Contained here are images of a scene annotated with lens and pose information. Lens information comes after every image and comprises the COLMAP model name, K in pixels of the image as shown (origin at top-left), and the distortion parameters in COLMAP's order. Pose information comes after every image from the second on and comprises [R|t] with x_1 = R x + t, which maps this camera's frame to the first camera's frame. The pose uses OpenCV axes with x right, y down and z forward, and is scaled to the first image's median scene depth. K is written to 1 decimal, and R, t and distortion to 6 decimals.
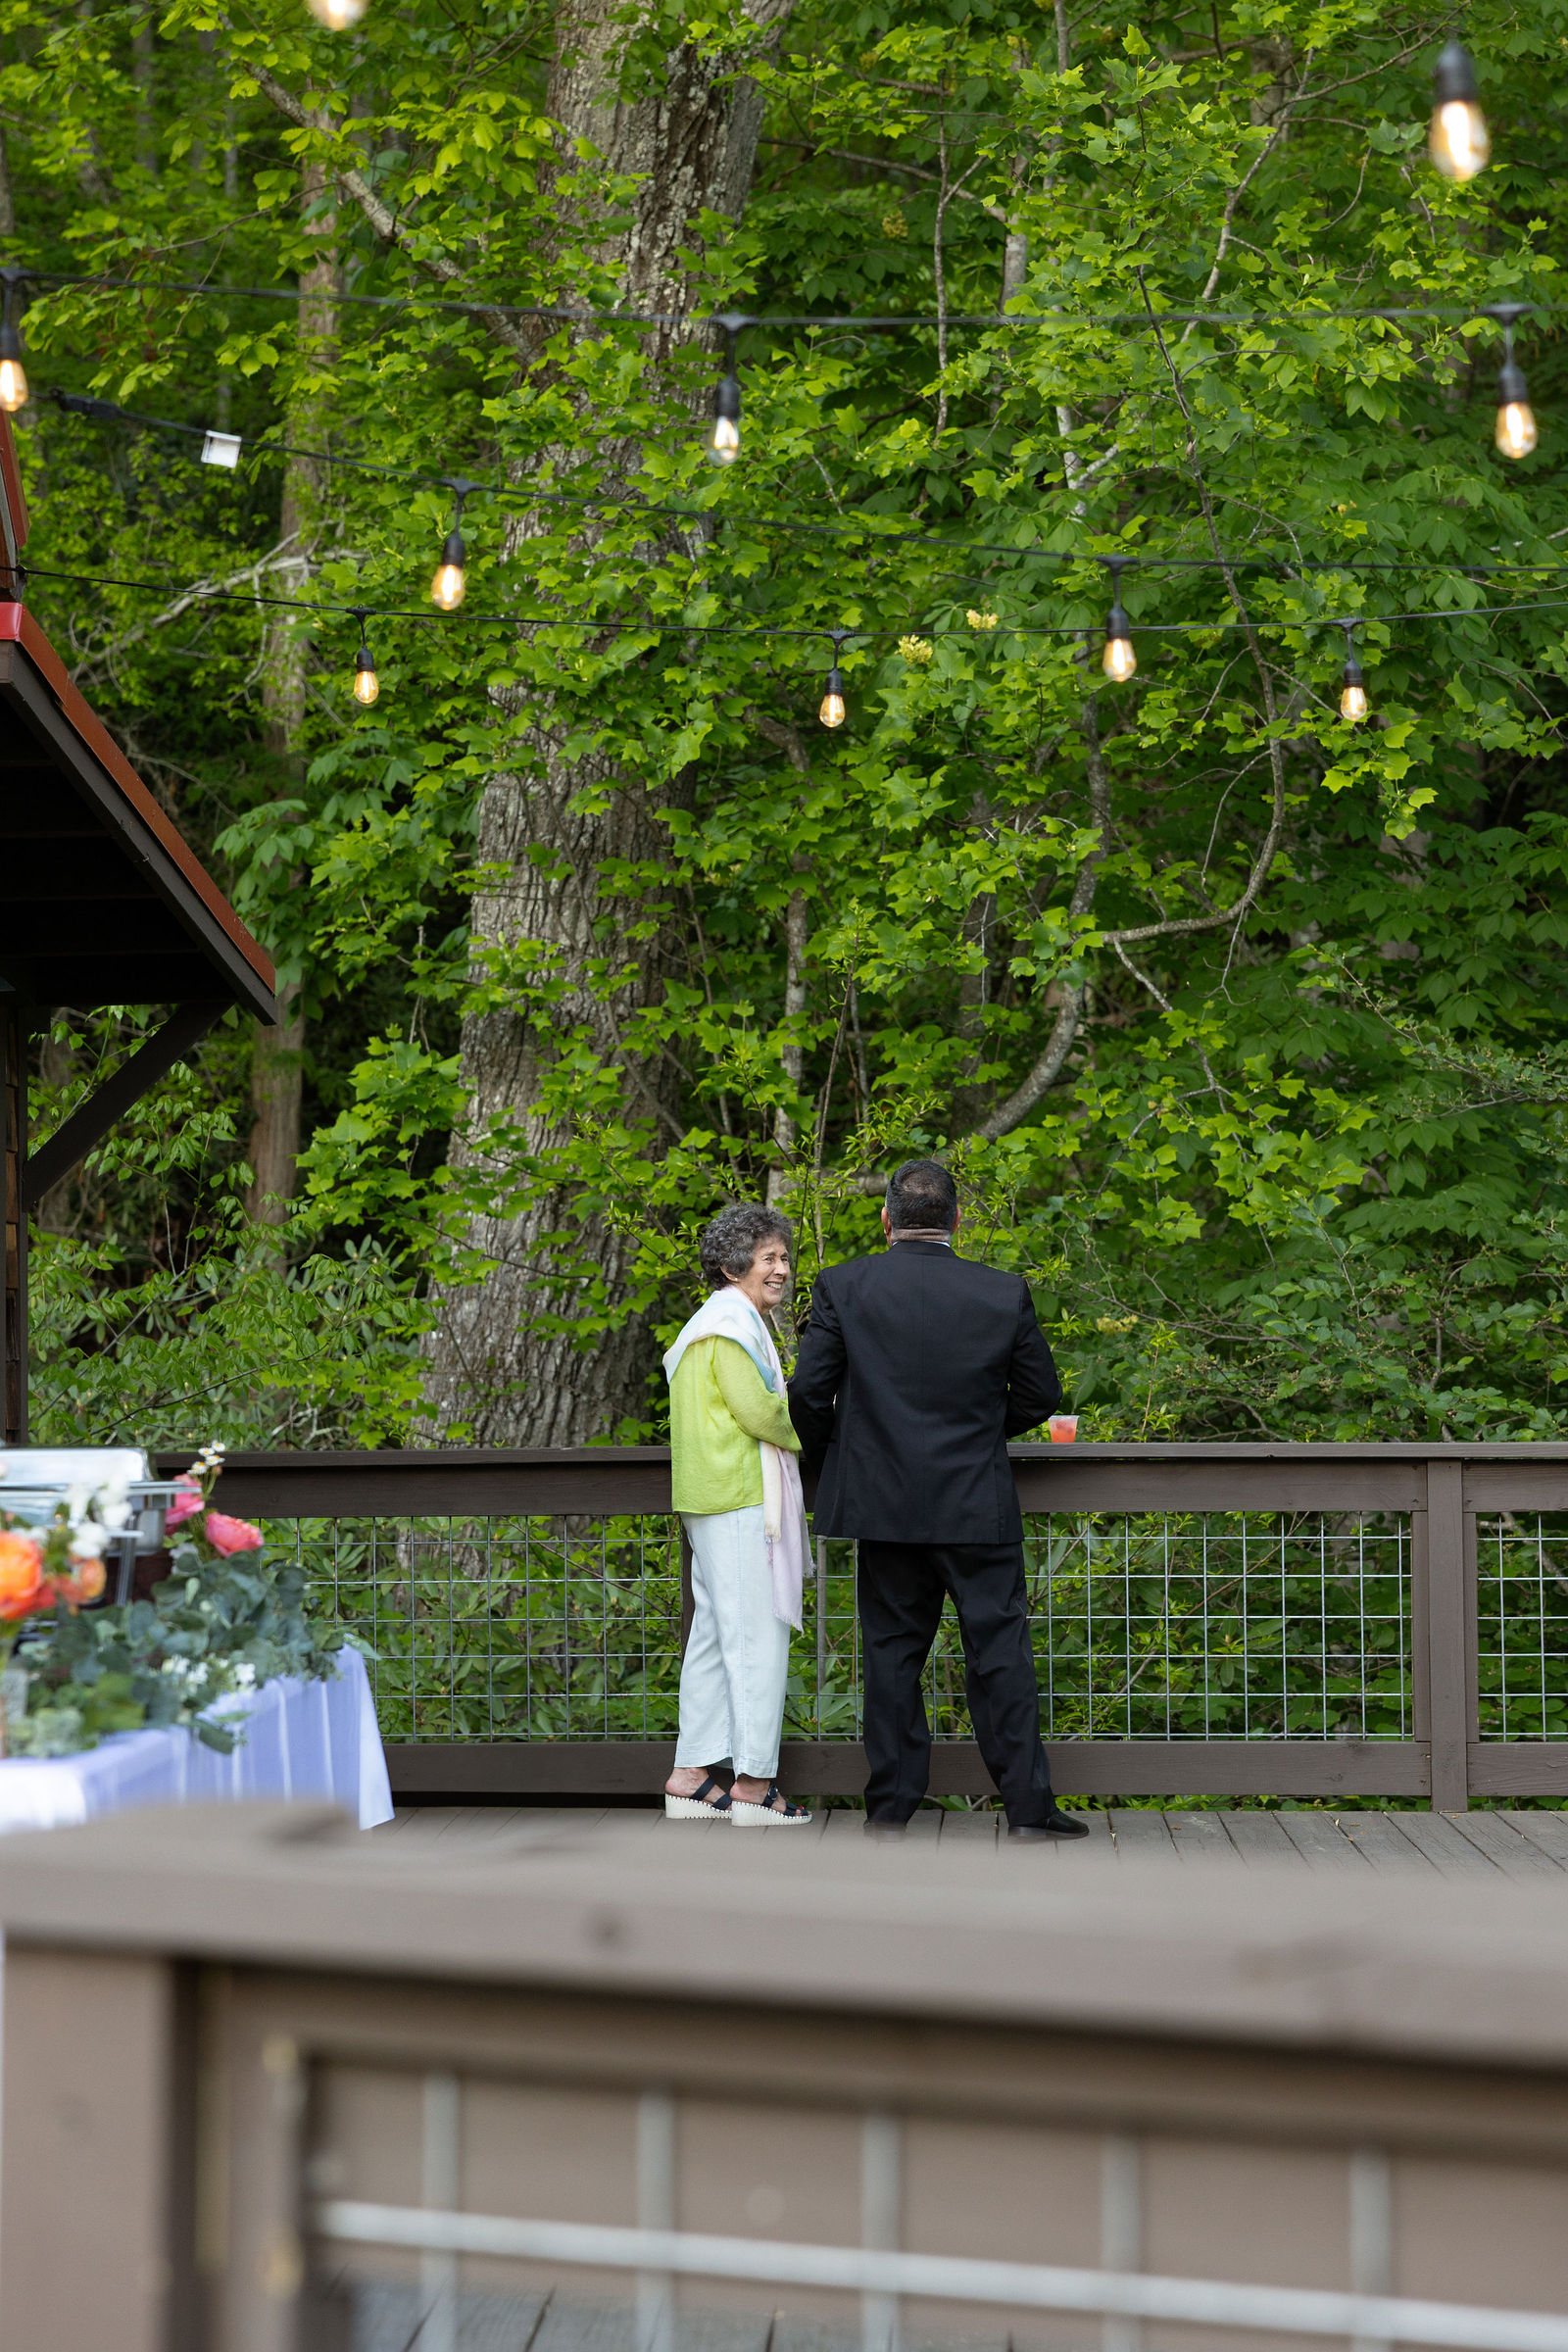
lens RADIAL K [[4521.4, 0, 749.8], [0, 4521.4, 1132.3], [0, 0, 1]] dist [0.028045, 0.161435]
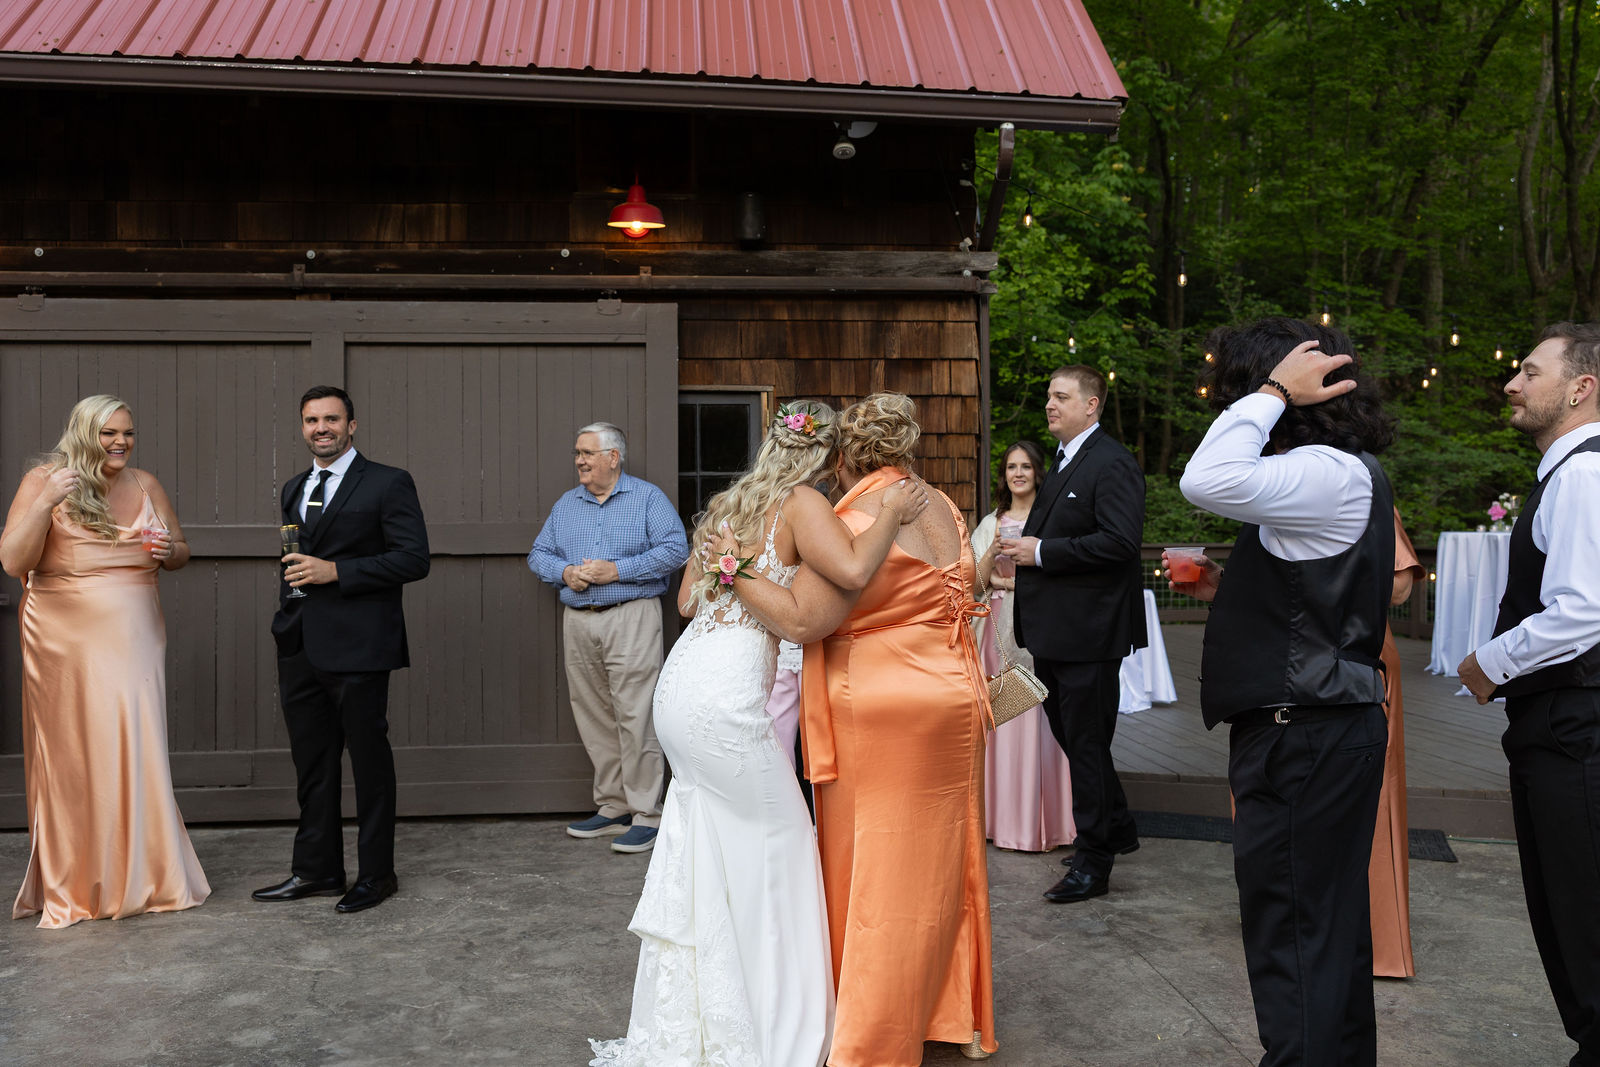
lens RADIAL K [[1375.5, 0, 802.6], [0, 1375.5, 526.0], [0, 0, 1]] dist [-0.006778, 0.021175]
pose [[0.987596, 0.003196, 0.156985, -0.296498], [-0.010533, 0.998889, 0.045924, -0.007128], [-0.156664, -0.047008, 0.986533, -0.244172]]
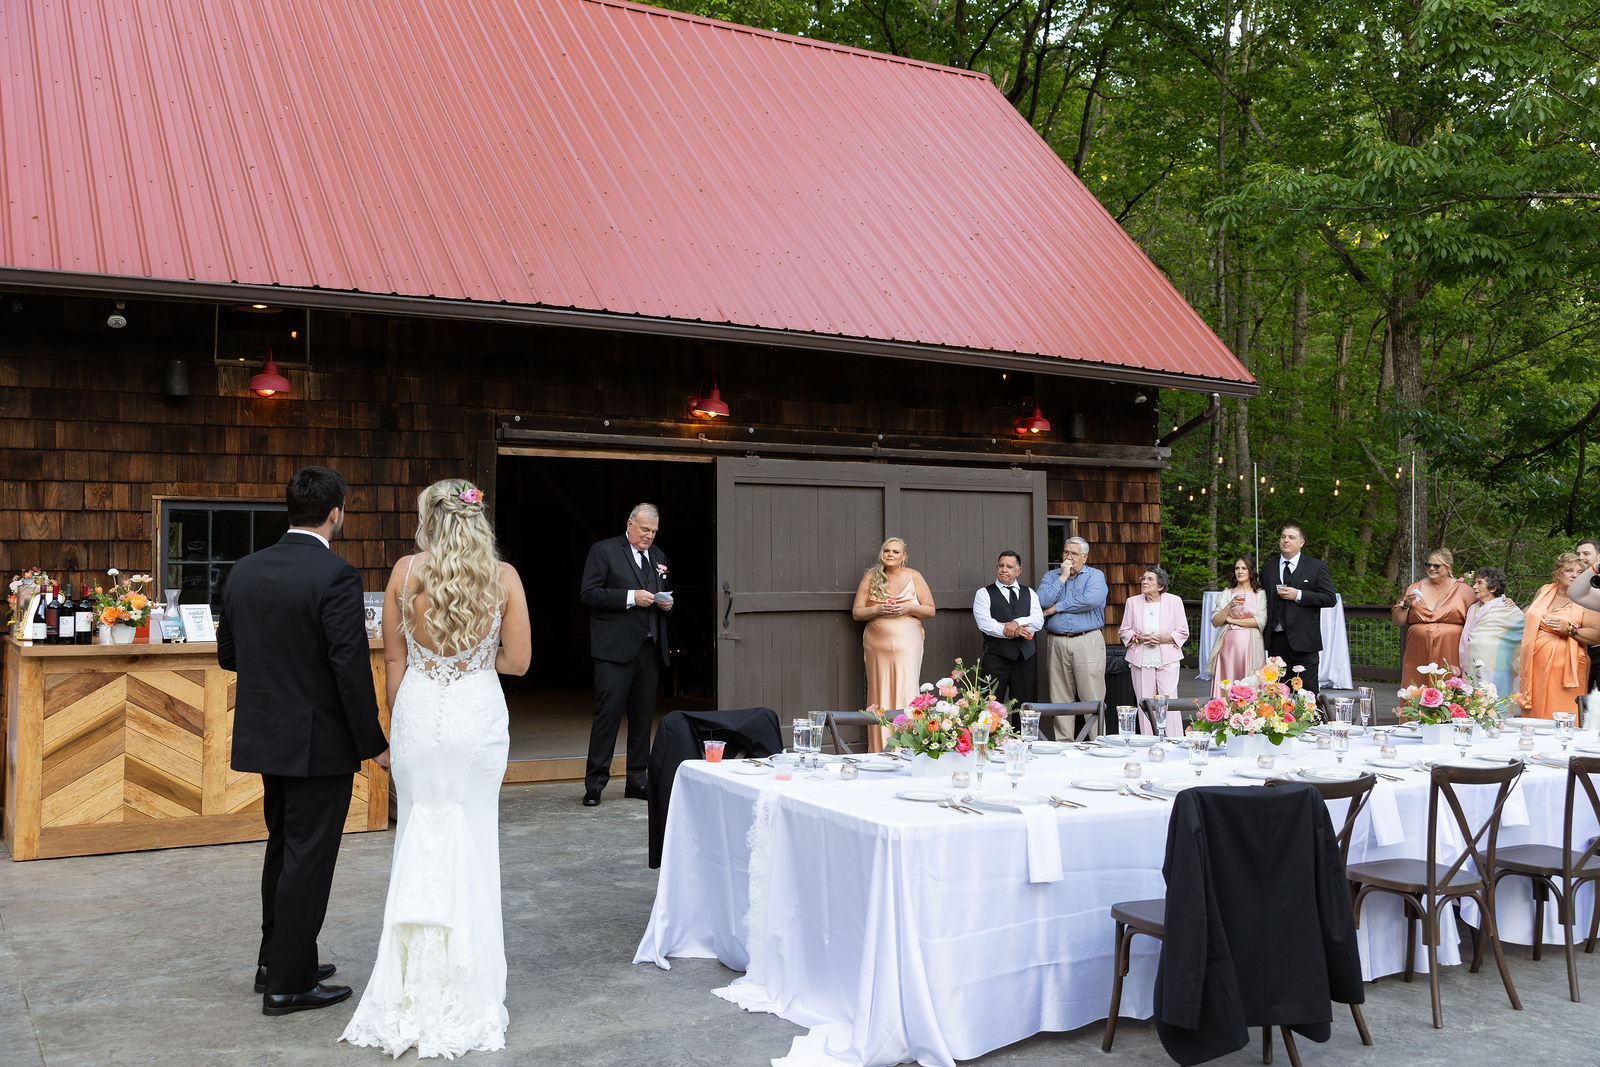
lens RADIAL K [[1527.6, 0, 831.0], [0, 1527.6, 530.1], [0, 0, 1]] dist [0.050880, 0.002052]
pose [[0.808377, 0.024985, 0.588135, -0.876560], [-0.036732, 0.999293, 0.008035, -0.025048], [-0.587519, -0.028099, 0.808723, -0.446773]]
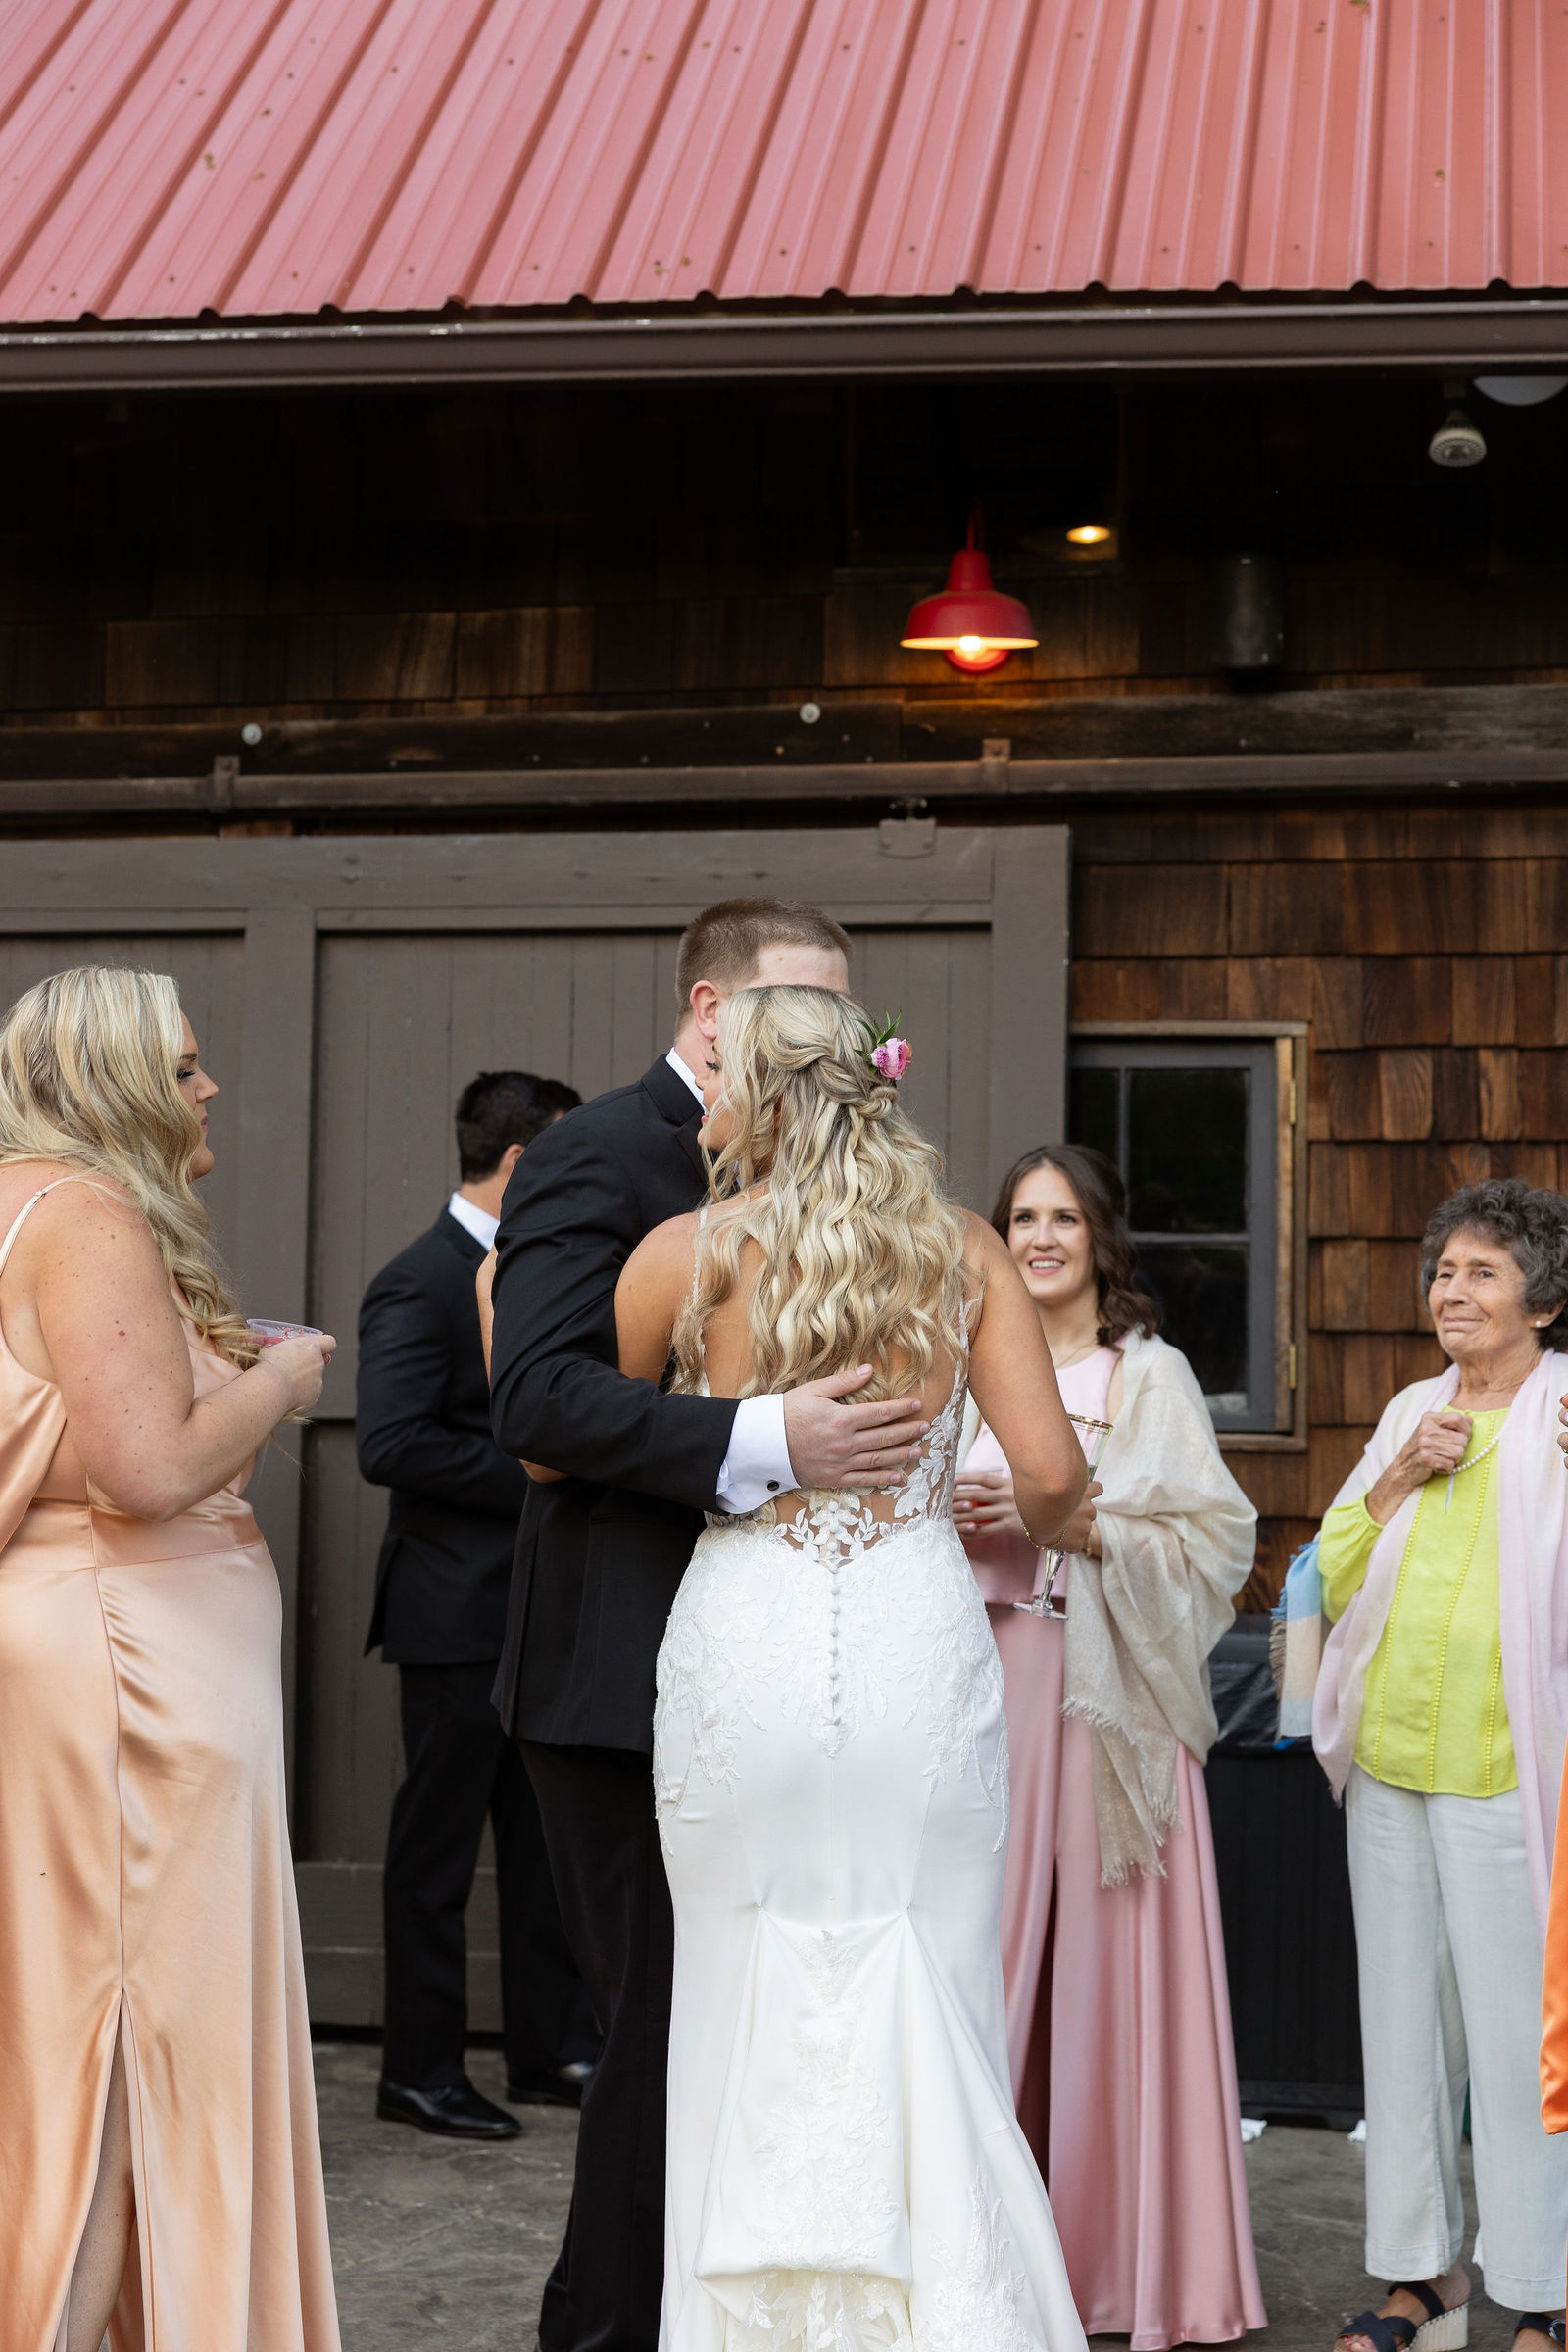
lens RADIAL K [[3751.9, 0, 748.6], [0, 3751.9, 1172.5], [0, 0, 1]] dist [0.008900, 0.044213]
pose [[0.991514, 0.016438, -0.128954, -0.246070], [-0.016258, 0.999865, 0.002450, -0.012088], [0.128977, -0.000332, 0.991648, -0.297732]]
